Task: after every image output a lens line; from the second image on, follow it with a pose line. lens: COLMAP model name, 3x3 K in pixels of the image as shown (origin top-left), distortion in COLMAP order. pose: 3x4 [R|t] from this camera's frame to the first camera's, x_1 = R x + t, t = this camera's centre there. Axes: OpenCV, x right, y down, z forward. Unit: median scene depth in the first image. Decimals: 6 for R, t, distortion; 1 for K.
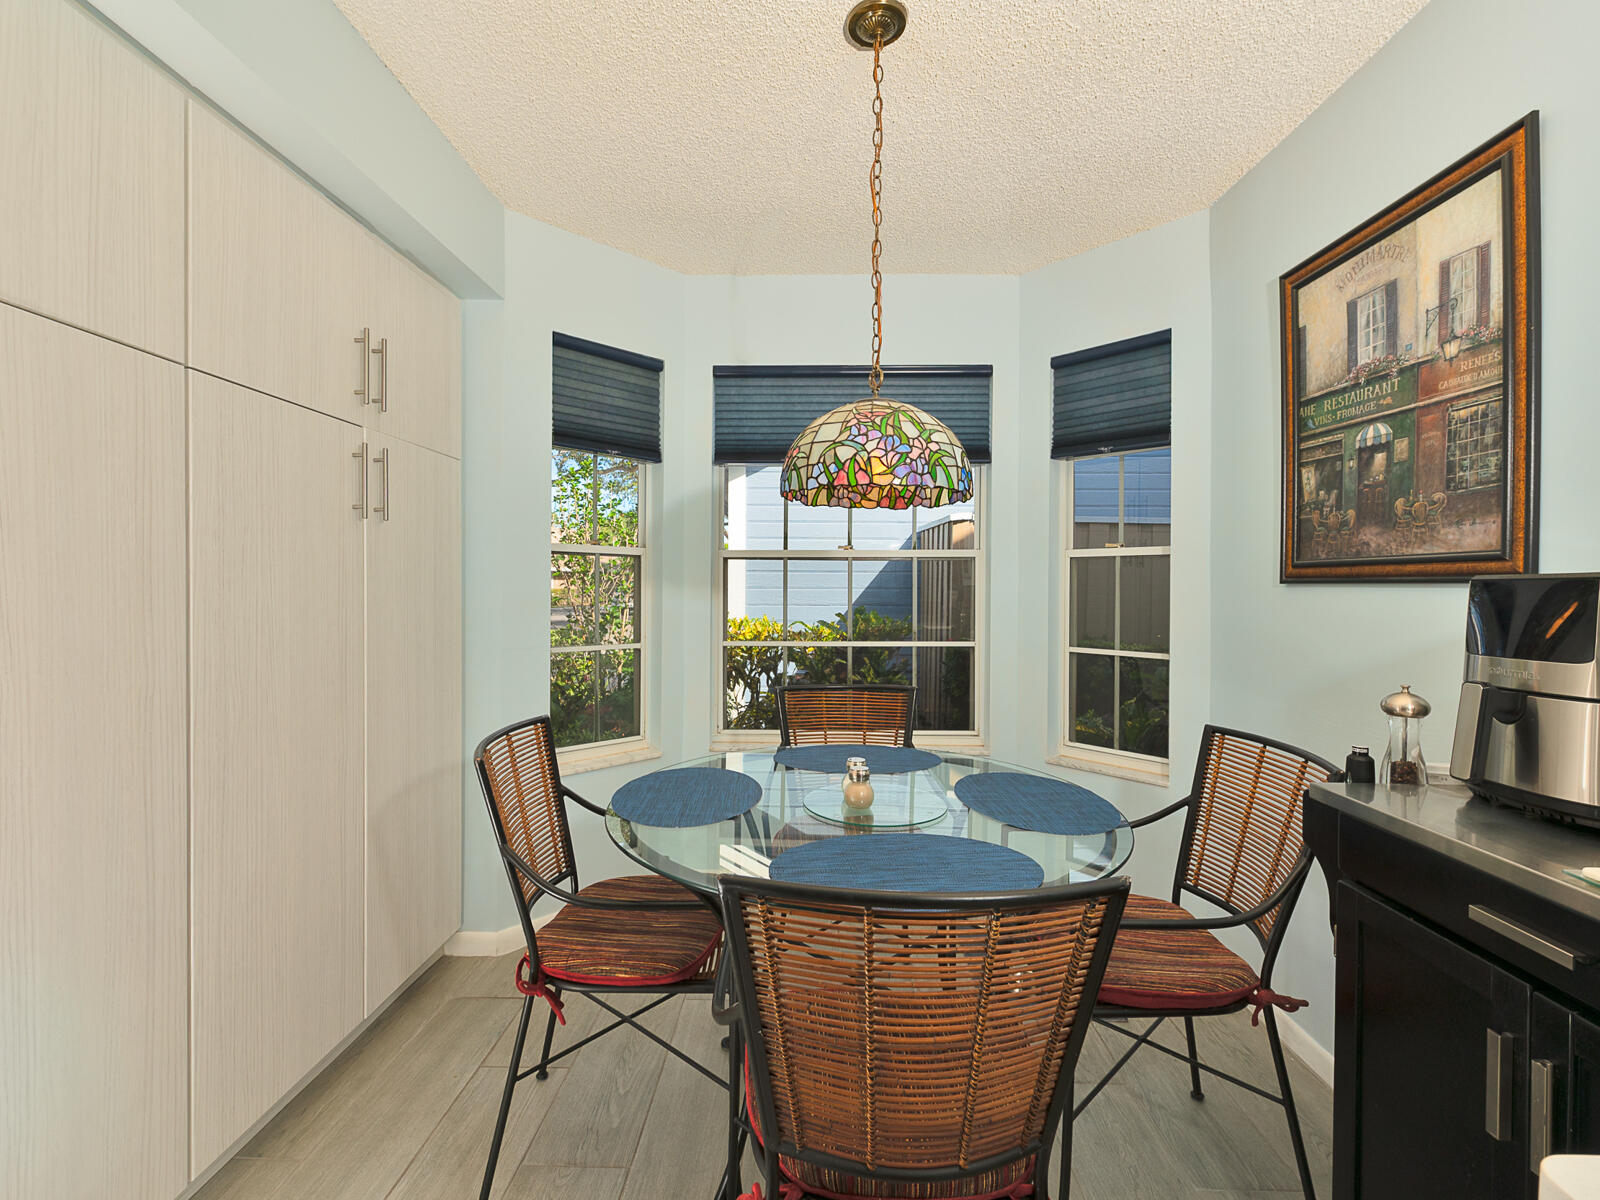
lens RADIAL K [[721.6, 0, 802.0], [0, 721.6, 601.7], [0, 0, 1]] dist [-0.020797, 0.000860]
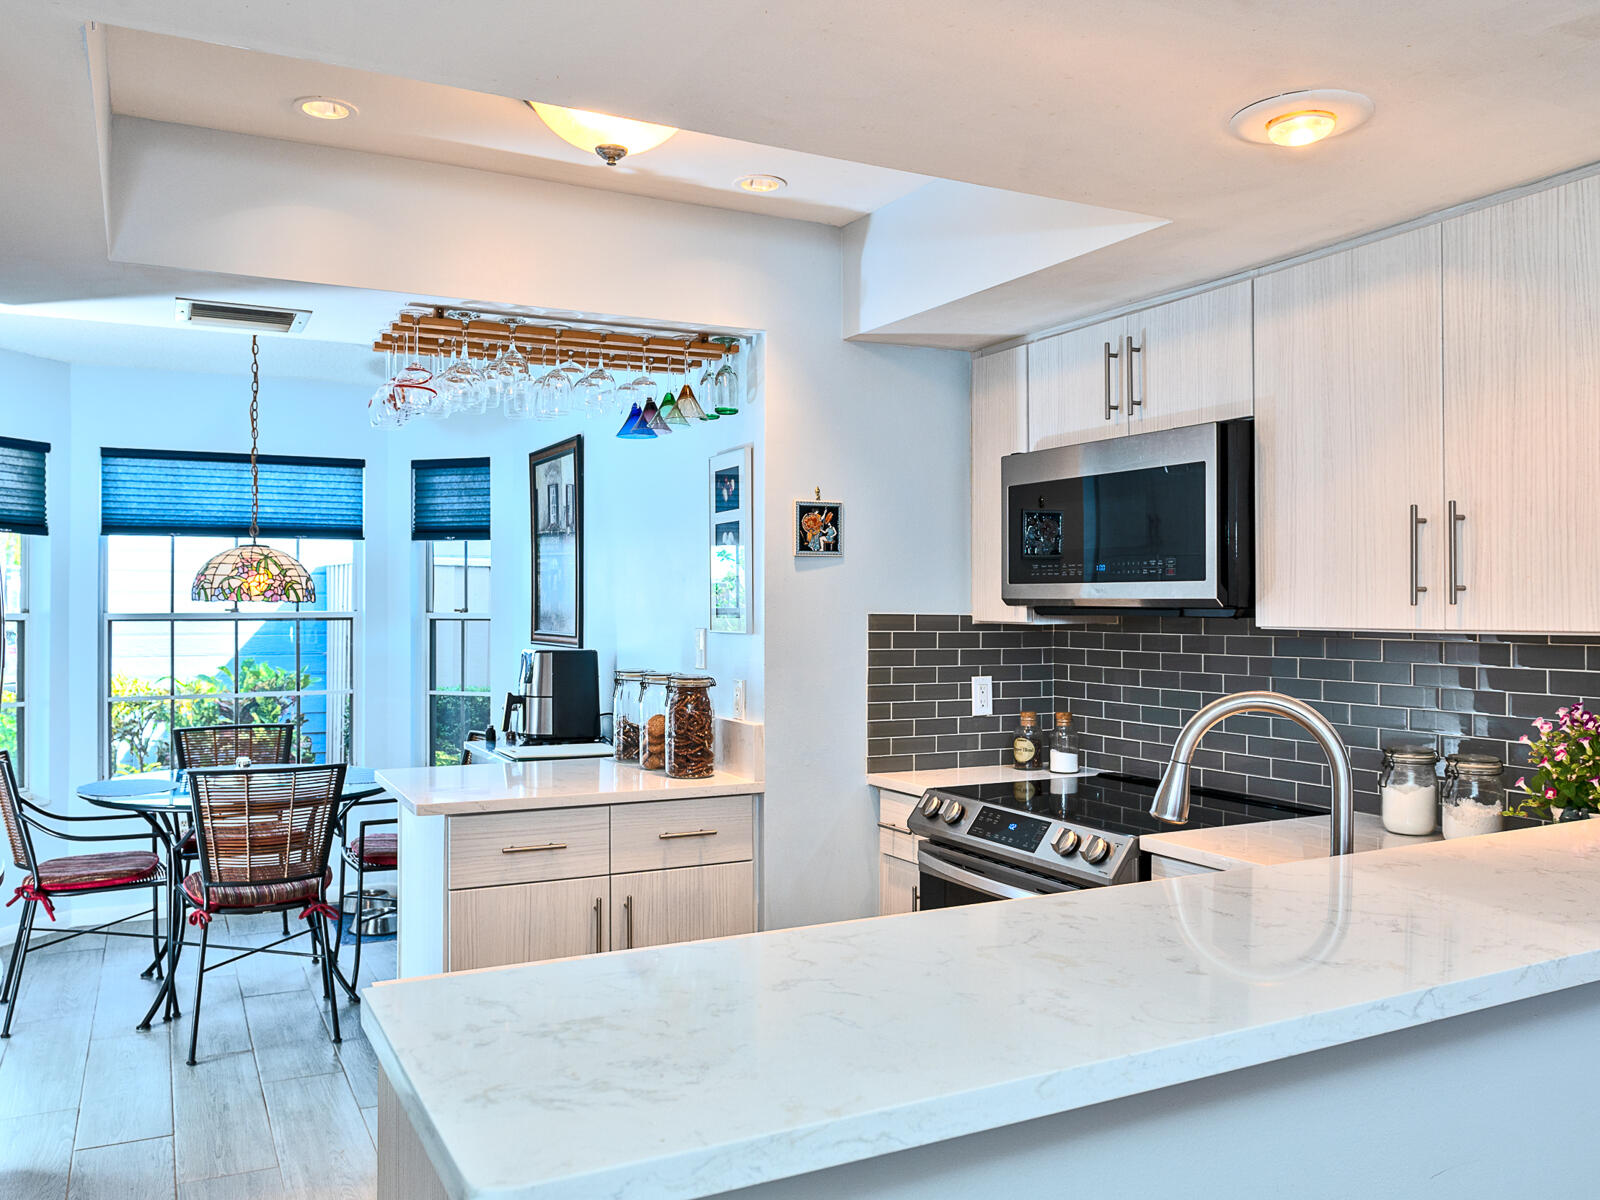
lens RADIAL K [[1202.6, 0, 800.4], [0, 1202.6, 600.3], [0, 0, 1]] dist [-0.011116, -0.013663]
pose [[0.872956, -0.001987, 0.487795, -0.085492], [0.015537, 0.999598, -0.023734, -0.035054], [-0.487552, 0.028298, 0.872635, -1.170636]]
